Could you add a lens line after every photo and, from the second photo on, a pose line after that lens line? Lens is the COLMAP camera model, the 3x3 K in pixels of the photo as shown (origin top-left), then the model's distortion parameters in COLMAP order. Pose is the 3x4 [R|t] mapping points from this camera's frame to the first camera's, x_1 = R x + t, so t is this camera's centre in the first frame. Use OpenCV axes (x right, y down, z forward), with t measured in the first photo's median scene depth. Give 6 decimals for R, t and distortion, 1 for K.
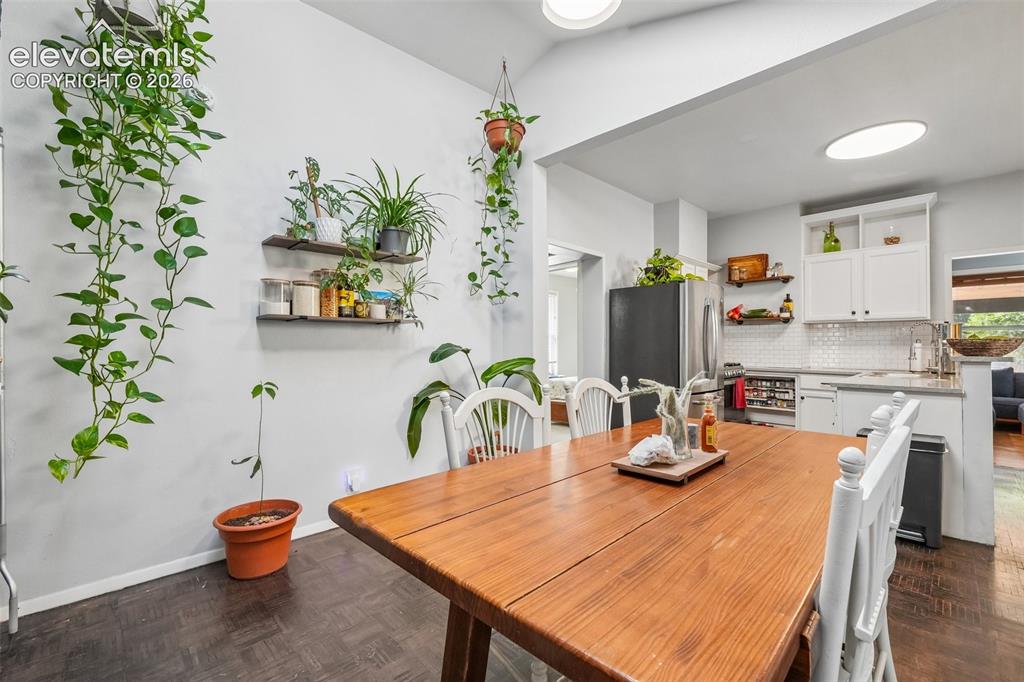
lens RADIAL K [[440.4, 0, 515.1], [0, 440.4, 341.7], [0, 0, 1]] dist [-0.003313, 0.002565]
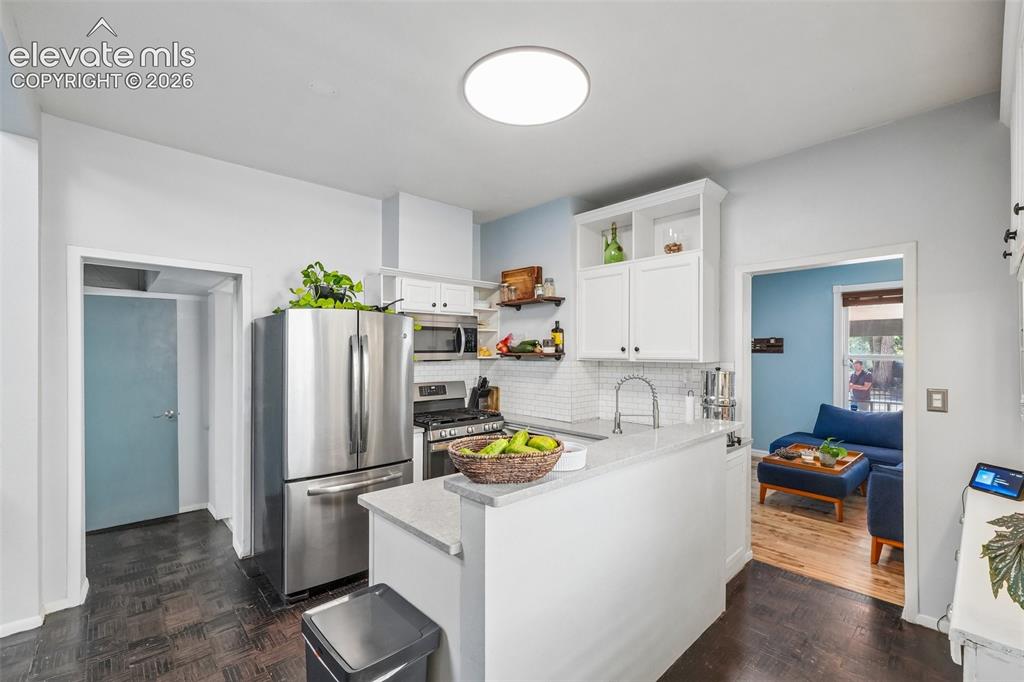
lens RADIAL K [[440.4, 0, 510.3], [0, 440.4, 354.3], [0, 0, 1]] dist [-0.003313, 0.002565]
pose [[0.999045, -0.000579, -0.043689, 0.575264], [0.001287, 0.999869, 0.016165, -0.065020], [0.043674, -0.016206, 0.998914, 0.256604]]
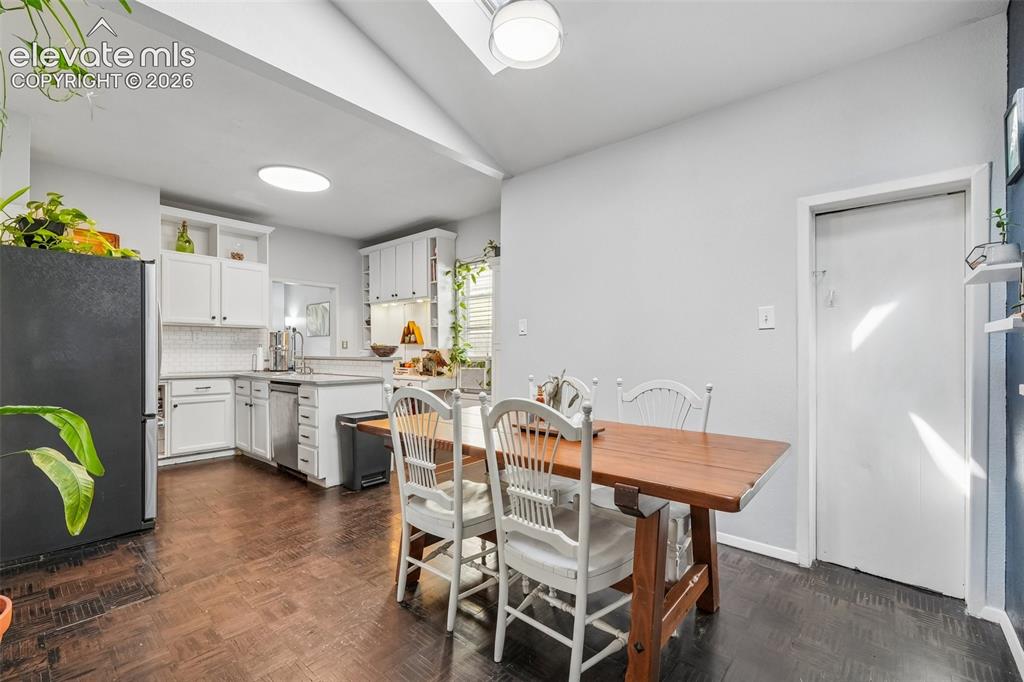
lens RADIAL K [[440.4, 0, 515.2], [0, 440.4, 353.3], [0, 0, 1]] dist [-0.003313, 0.002565]
pose [[-0.092329, -0.007982, 0.995697, -0.308640], [-0.013204, 0.999890, 0.006792, 0.001699], [-0.995641, -0.012520, -0.092424, 0.360065]]
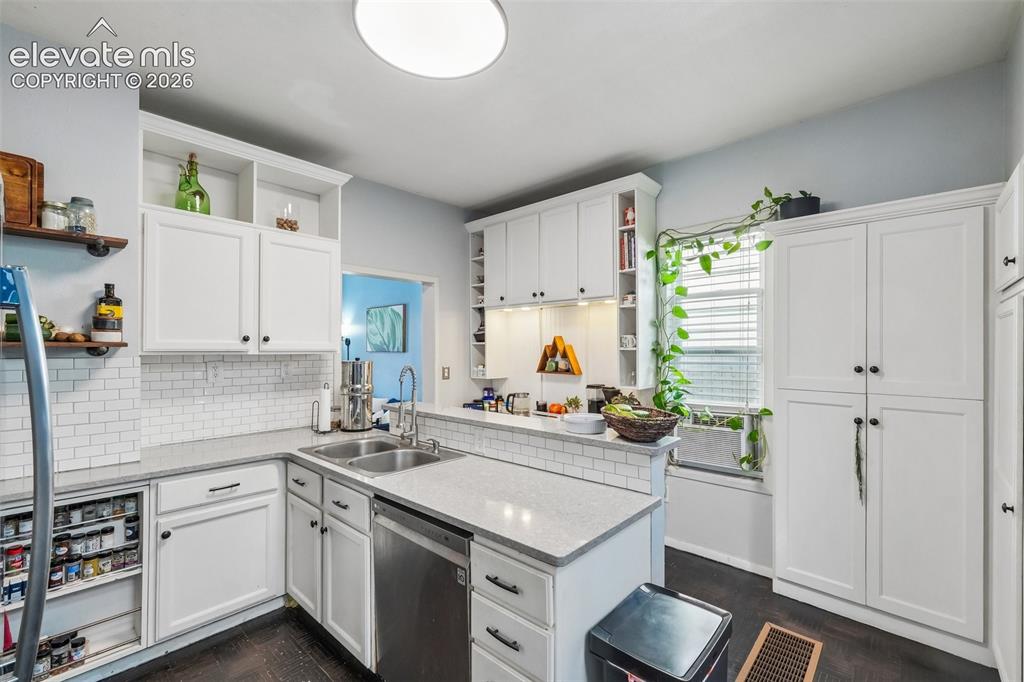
lens RADIAL K [[440.4, 0, 517.7], [0, 440.4, 346.4], [0, 0, 1]] dist [-0.003313, 0.002565]
pose [[-0.057005, 0.003326, 0.998368, 0.196856], [-0.013557, 0.999900, -0.004105, -0.054905], [-0.998282, -0.013769, -0.056955, 0.650245]]
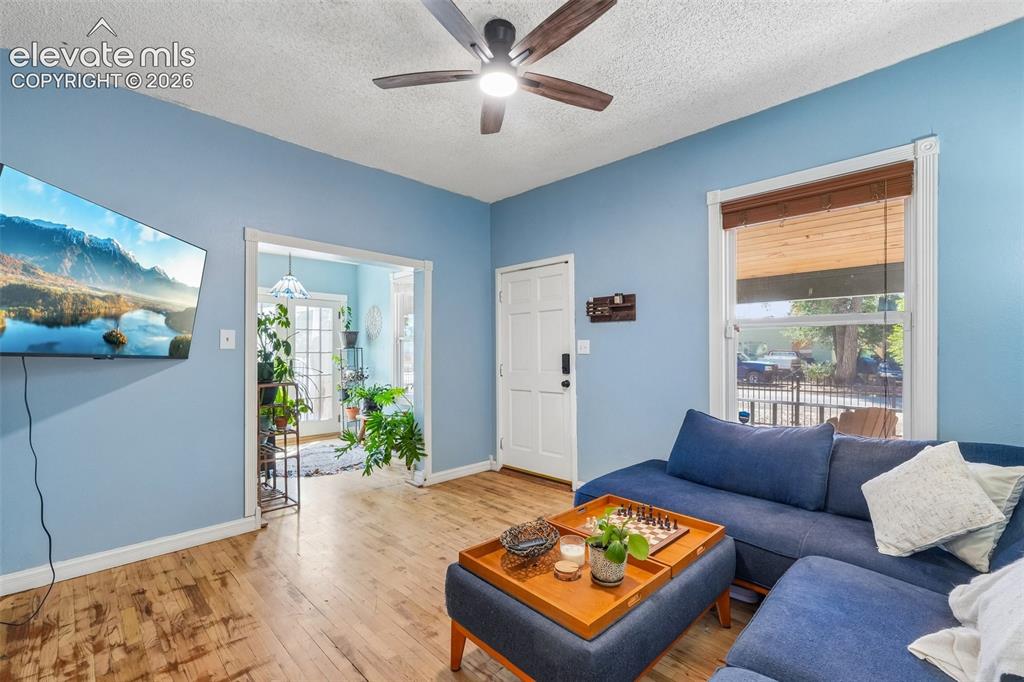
lens RADIAL K [[440.4, 0, 518.4], [0, 440.4, 352.1], [0, 0, 1]] dist [-0.003313, 0.002565]
pose [[0.999972, -0.002032, 0.007196, 1.077096], [0.001932, 0.999903, 0.013800, -0.009247], [-0.007224, -0.013786, 0.999879, 0.800039]]
